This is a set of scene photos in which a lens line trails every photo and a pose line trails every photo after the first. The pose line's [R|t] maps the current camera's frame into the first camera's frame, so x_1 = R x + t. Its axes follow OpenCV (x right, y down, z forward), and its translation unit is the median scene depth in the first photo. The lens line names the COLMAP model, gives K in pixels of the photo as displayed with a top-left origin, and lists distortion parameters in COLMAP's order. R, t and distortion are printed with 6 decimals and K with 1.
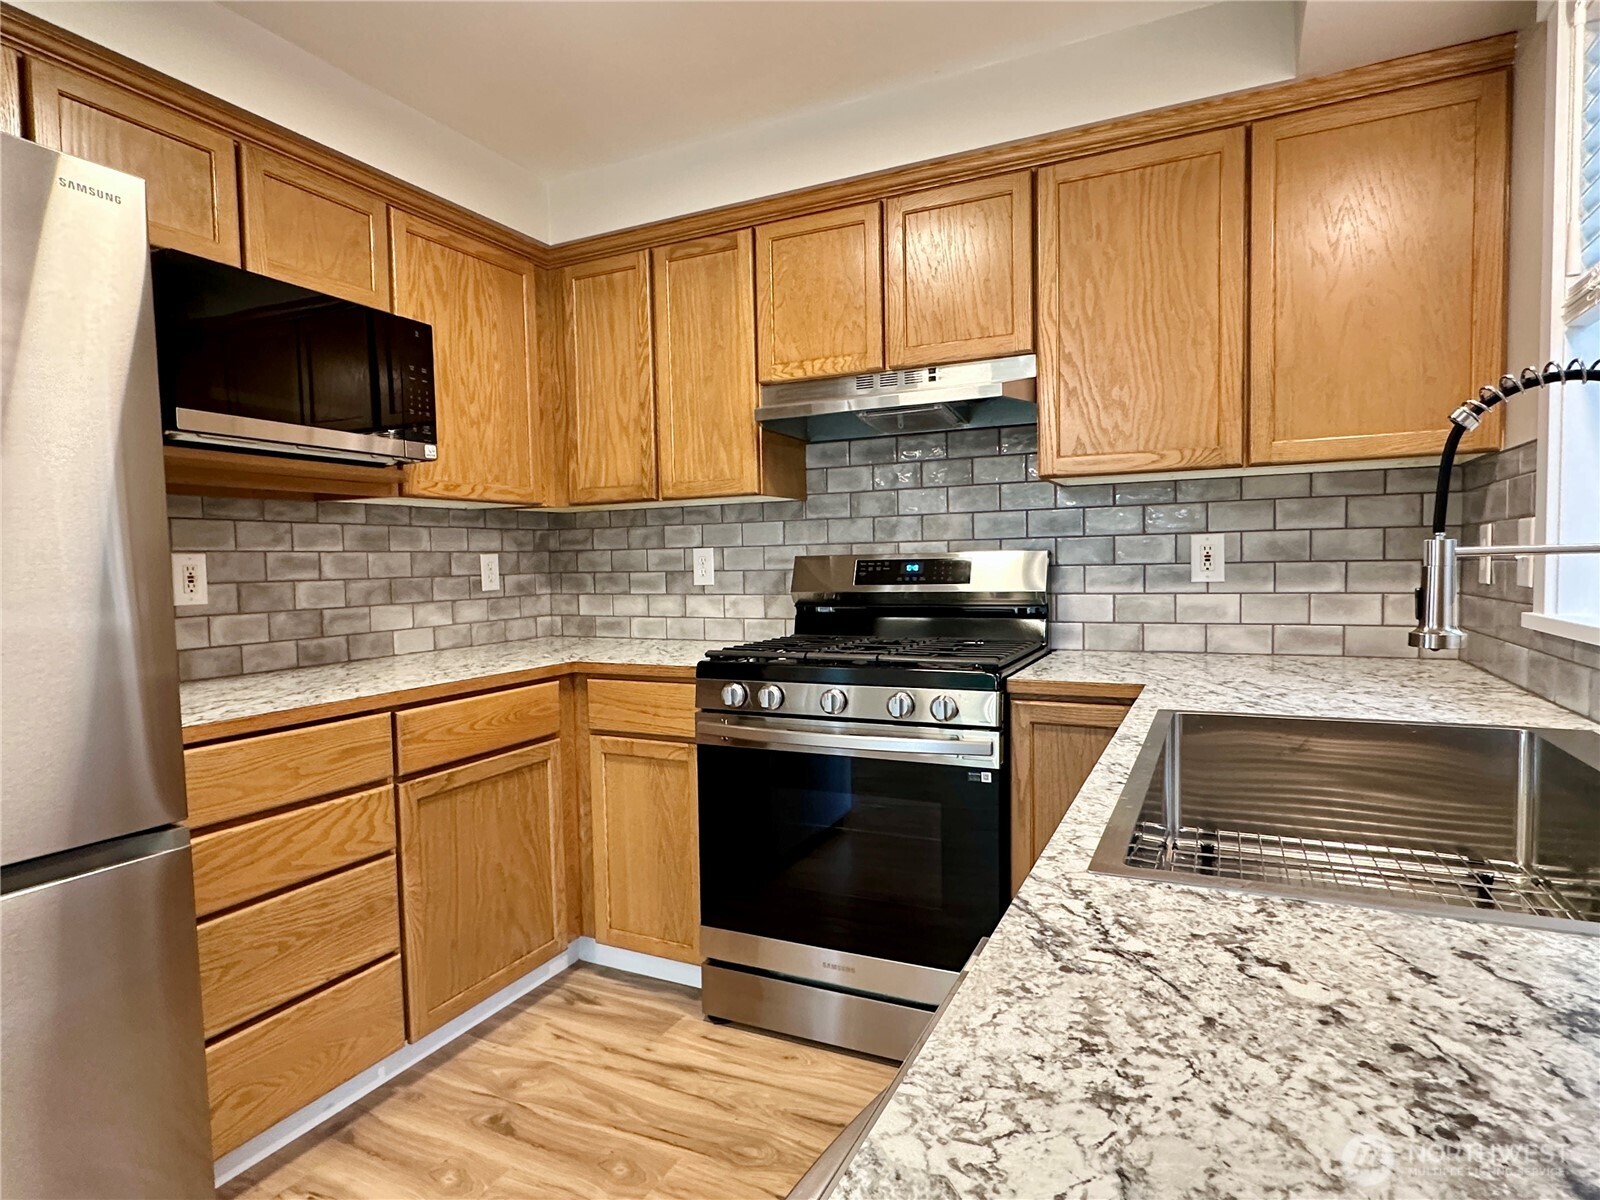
lens RADIAL K [[881.2, 0, 796.2], [0, 881.2, 650.1], [0, 0, 1]] dist [0.000823, 0.000637]
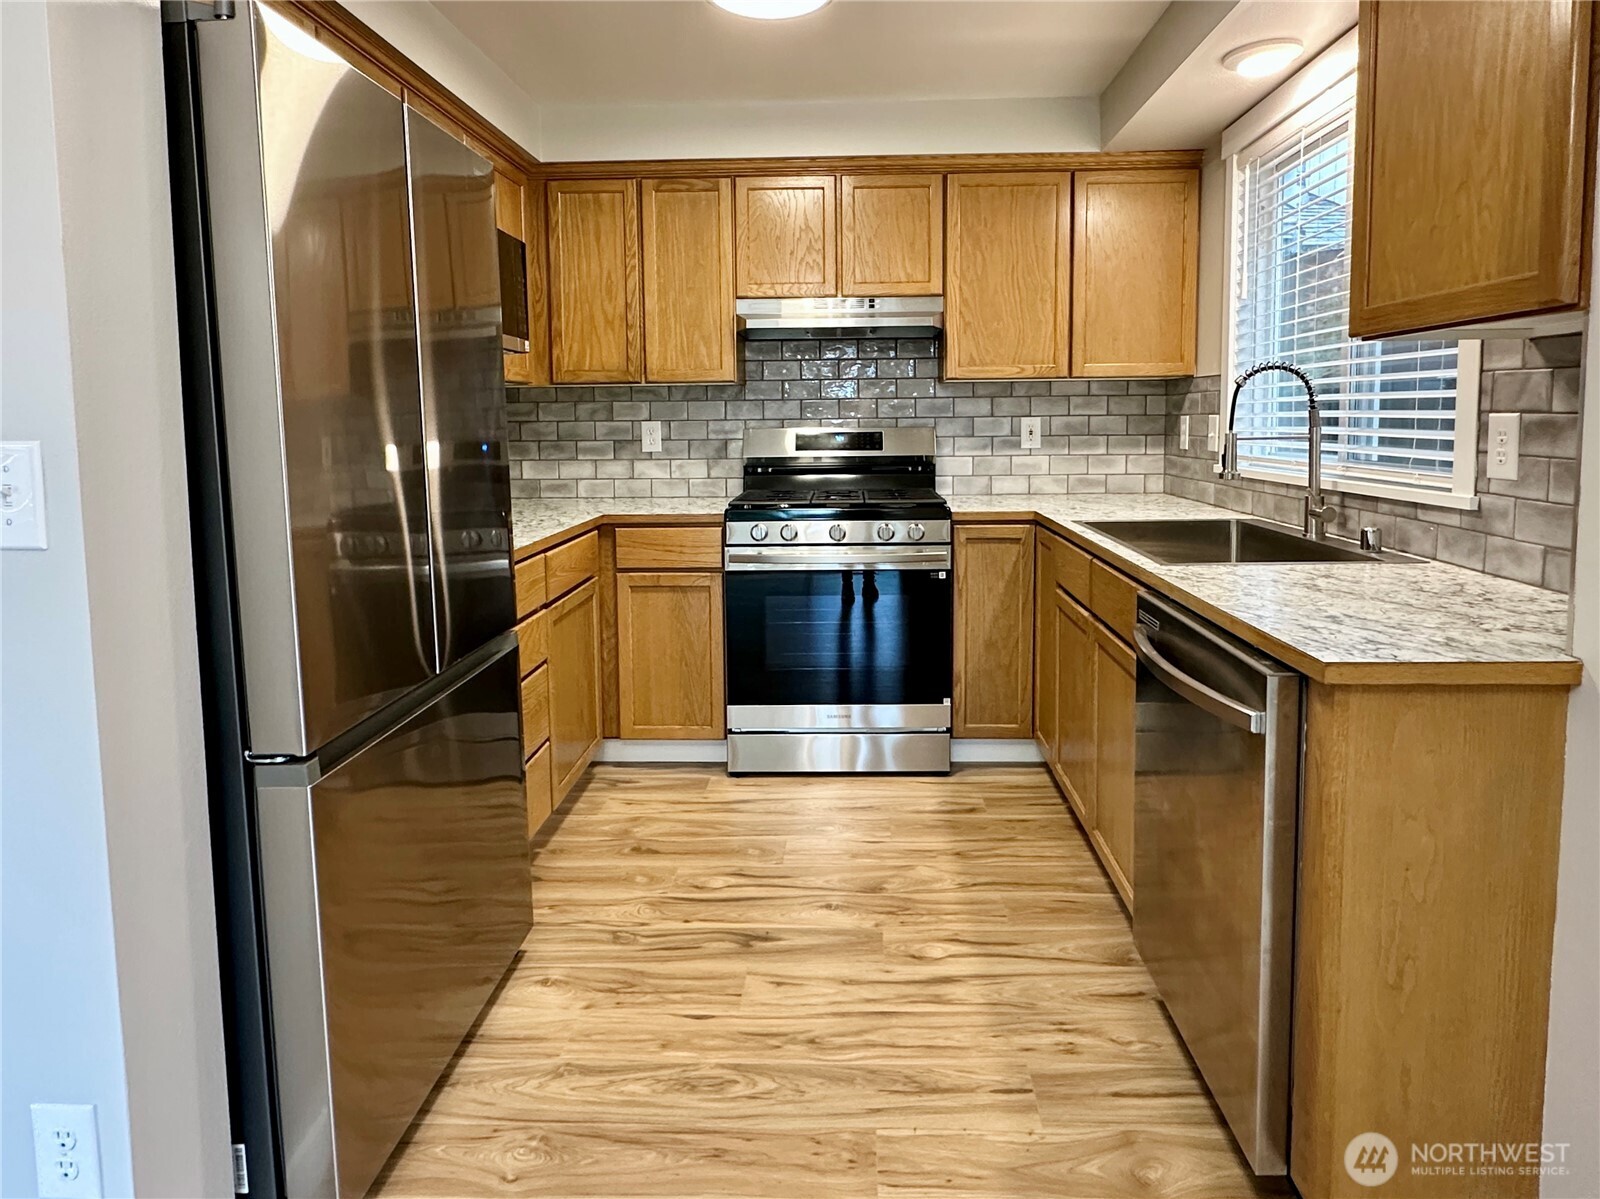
lens RADIAL K [[954.5, 0, 803.3], [0, 954.5, 561.8], [0, 0, 1]] dist [-0.003578, -0.000934]
pose [[0.911638, -0.053547, 0.407491, -0.564896], [0.034446, 0.997943, 0.054073, 0.016781], [-0.409549, -0.035258, 0.911607, -0.355824]]
